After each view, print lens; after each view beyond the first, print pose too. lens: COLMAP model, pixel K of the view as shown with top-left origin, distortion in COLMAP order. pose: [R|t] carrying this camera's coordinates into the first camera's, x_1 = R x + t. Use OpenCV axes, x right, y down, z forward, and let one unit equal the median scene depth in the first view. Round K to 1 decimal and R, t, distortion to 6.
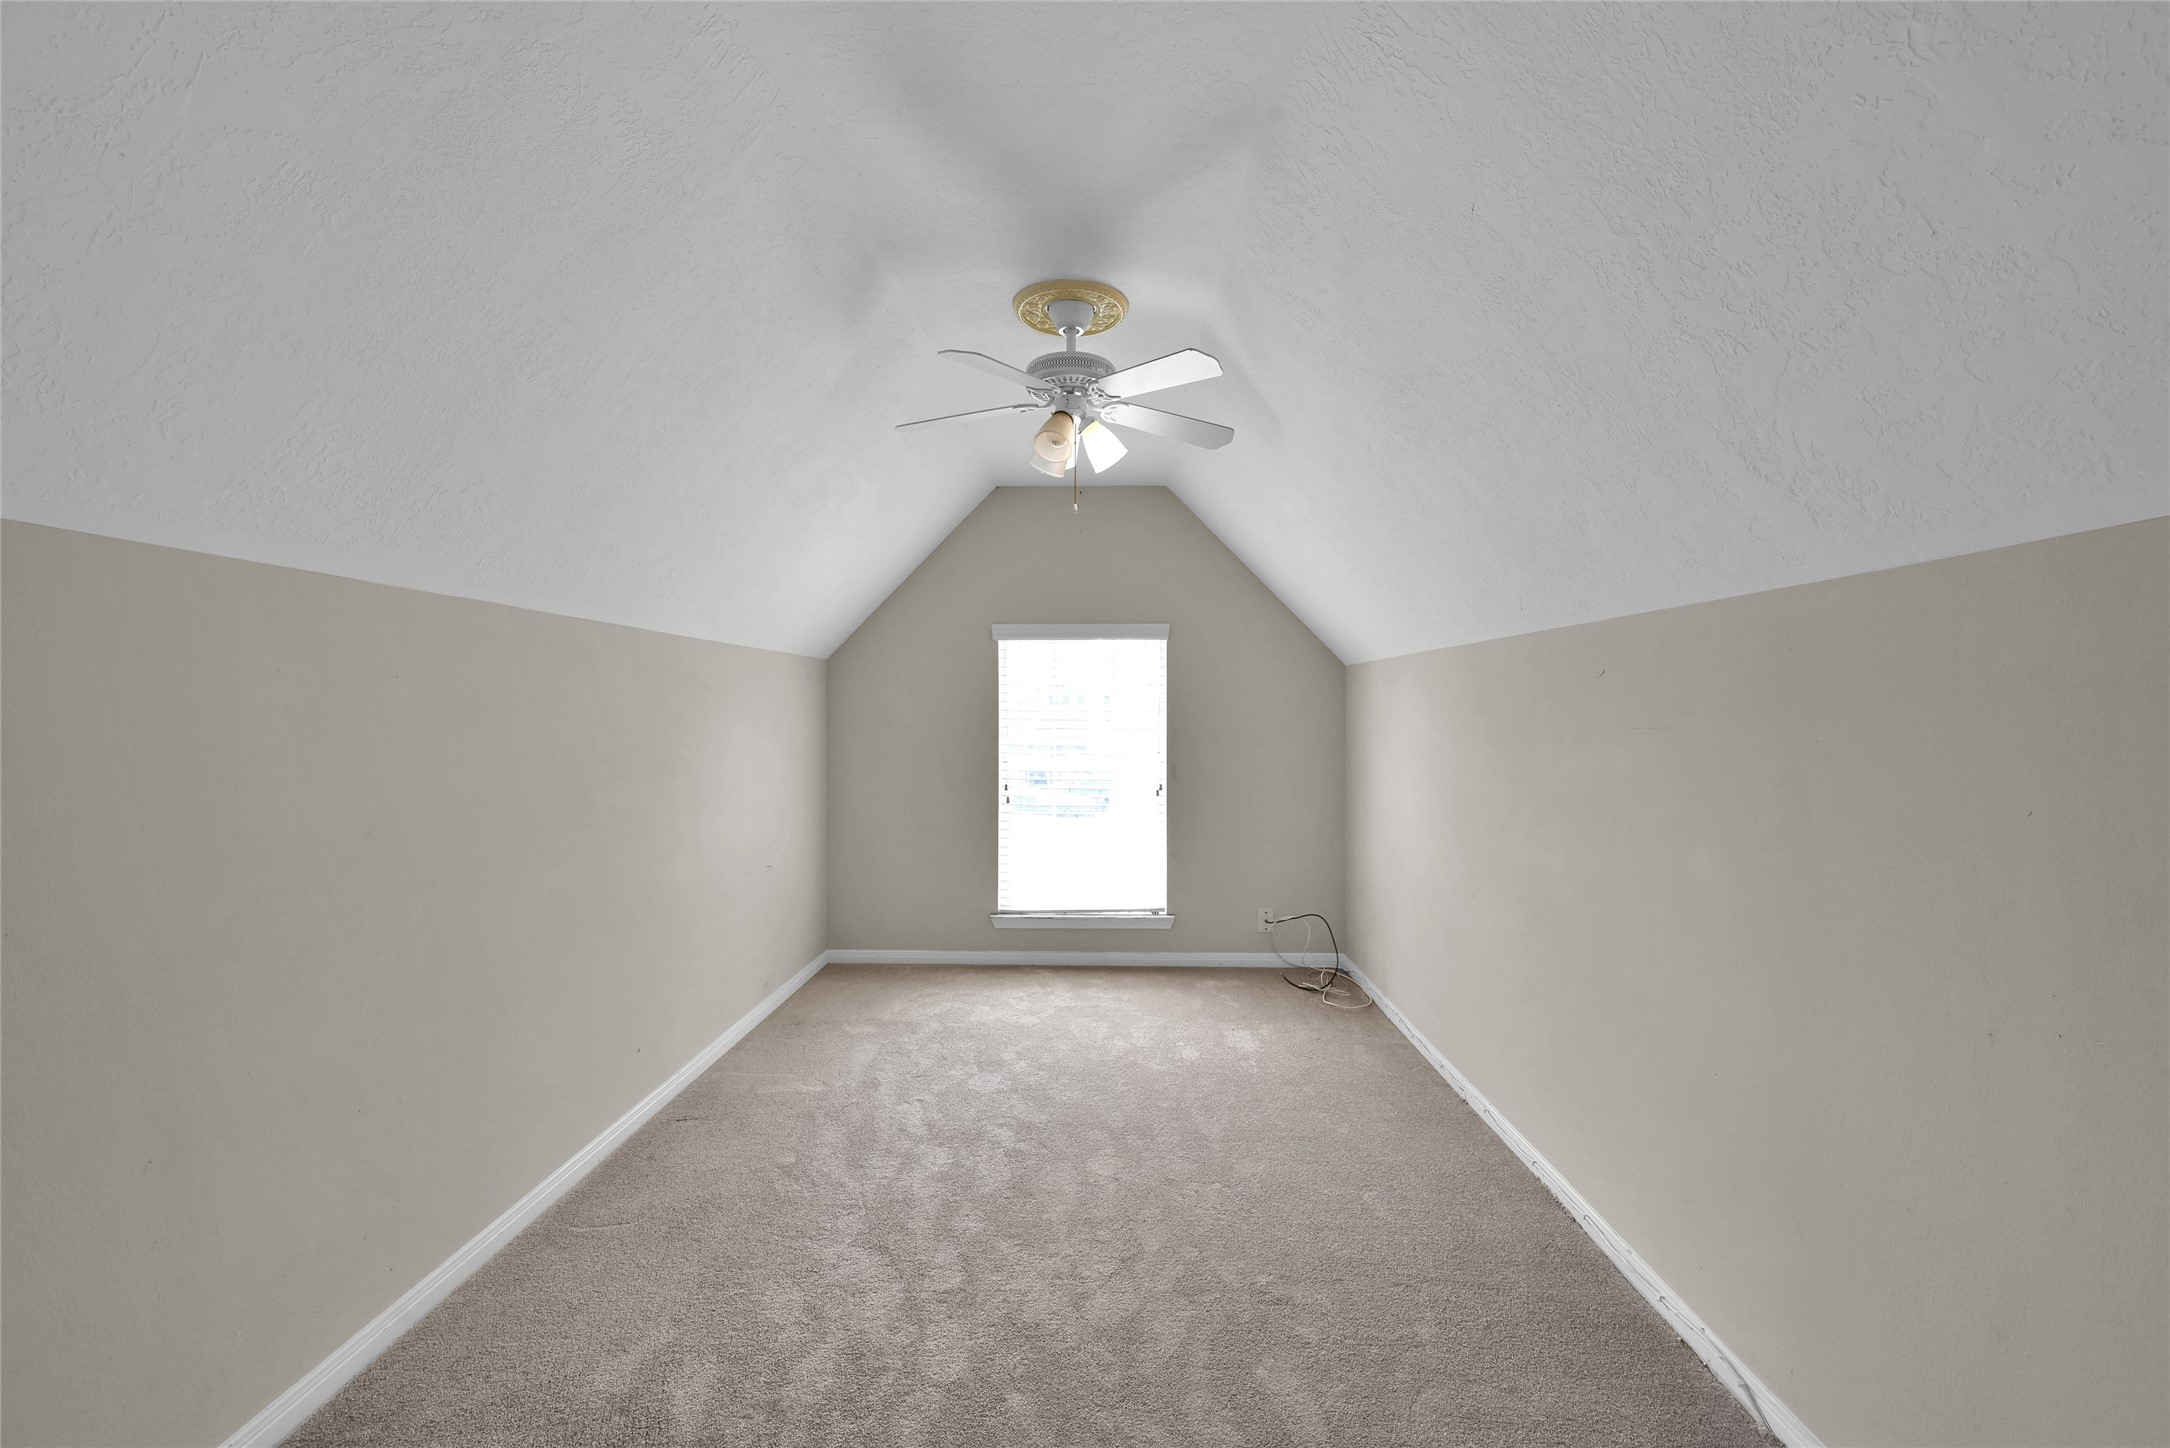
lens RADIAL K [[875.7, 0, 1083.5], [0, 875.7, 721.0], [0, 0, 1]] dist [-0.002246, 0.000140]
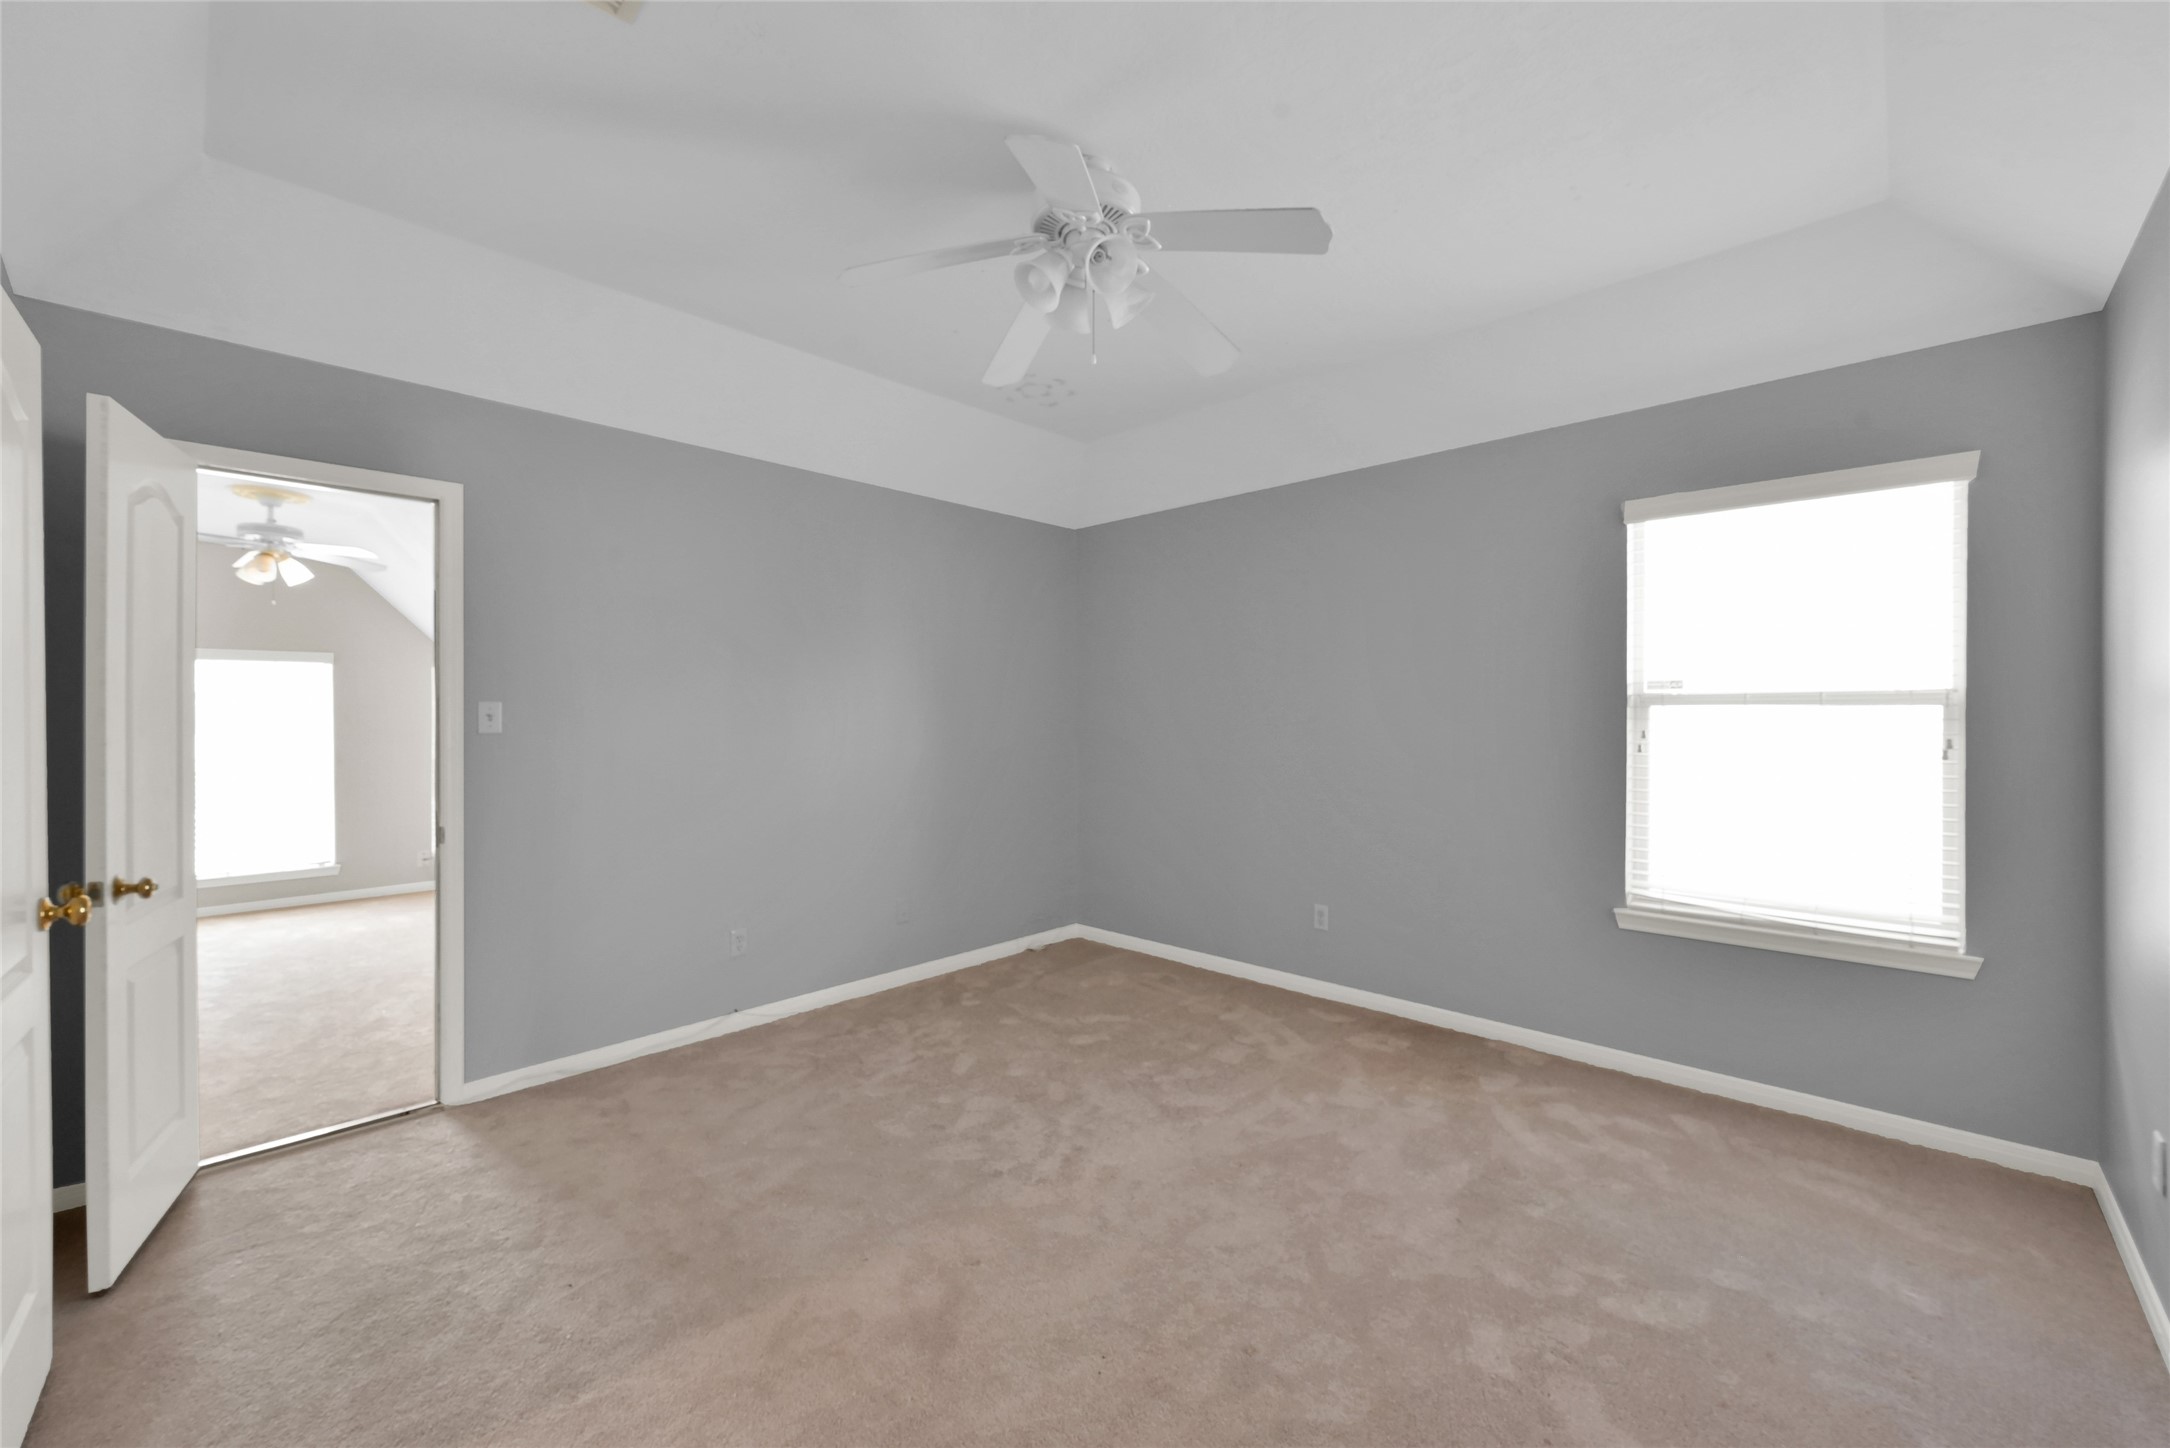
lens RADIAL K [[875.7, 0, 1083.5], [0, 875.7, 721.0], [0, 0, 1]] dist [-0.002246, 0.000140]
pose [[0.682799, -0.006636, 0.730576, -0.185738], [0.012678, 0.999916, -0.002766, 0.019362], [-0.730497, 0.011151, 0.682825, -1.414715]]
